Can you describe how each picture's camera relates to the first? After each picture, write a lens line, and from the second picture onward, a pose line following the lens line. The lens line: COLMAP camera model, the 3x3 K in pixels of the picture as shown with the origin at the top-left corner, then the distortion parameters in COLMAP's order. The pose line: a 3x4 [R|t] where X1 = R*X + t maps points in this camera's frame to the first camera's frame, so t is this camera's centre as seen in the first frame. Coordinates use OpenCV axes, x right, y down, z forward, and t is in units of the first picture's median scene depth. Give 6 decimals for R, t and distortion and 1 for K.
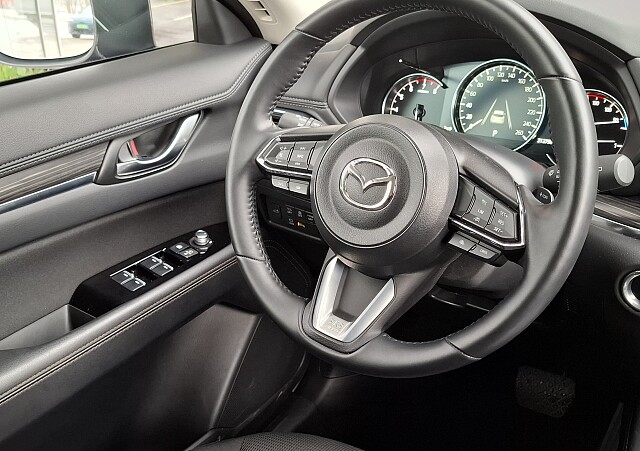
lens RADIAL K [[690.7, 0, 320.0], [0, 690.7, 225.5], [0, 0, 1]] dist [0.100369, -0.264120]
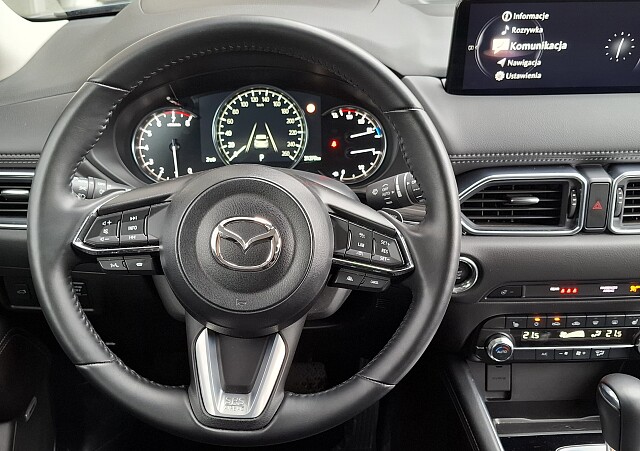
lens RADIAL K [[690.7, 0, 320.0], [0, 690.7, 225.5], [0, 0, 1]] dist [0.100369, -0.264120]
pose [[0.791608, -0.224079, 0.568458, -0.298987], [0.215991, 0.972885, 0.082719, -0.111639], [-0.571580, 0.057301, 0.818543, 0.151537]]
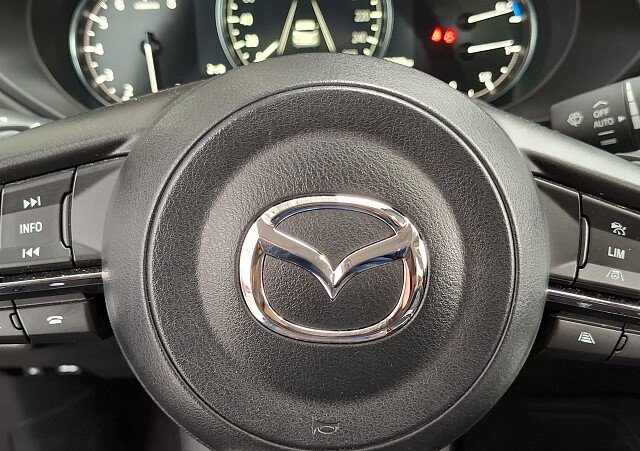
lens RADIAL K [[690.7, 0, 320.0], [0, 690.7, 225.5], [0, 0, 1]] dist [0.100369, -0.264120]
pose [[0.784848, -0.295687, 0.544594, -0.091771], [0.238363, 0.955254, 0.175134, -0.113613], [-0.572011, -0.007642, 0.820210, 0.585678]]
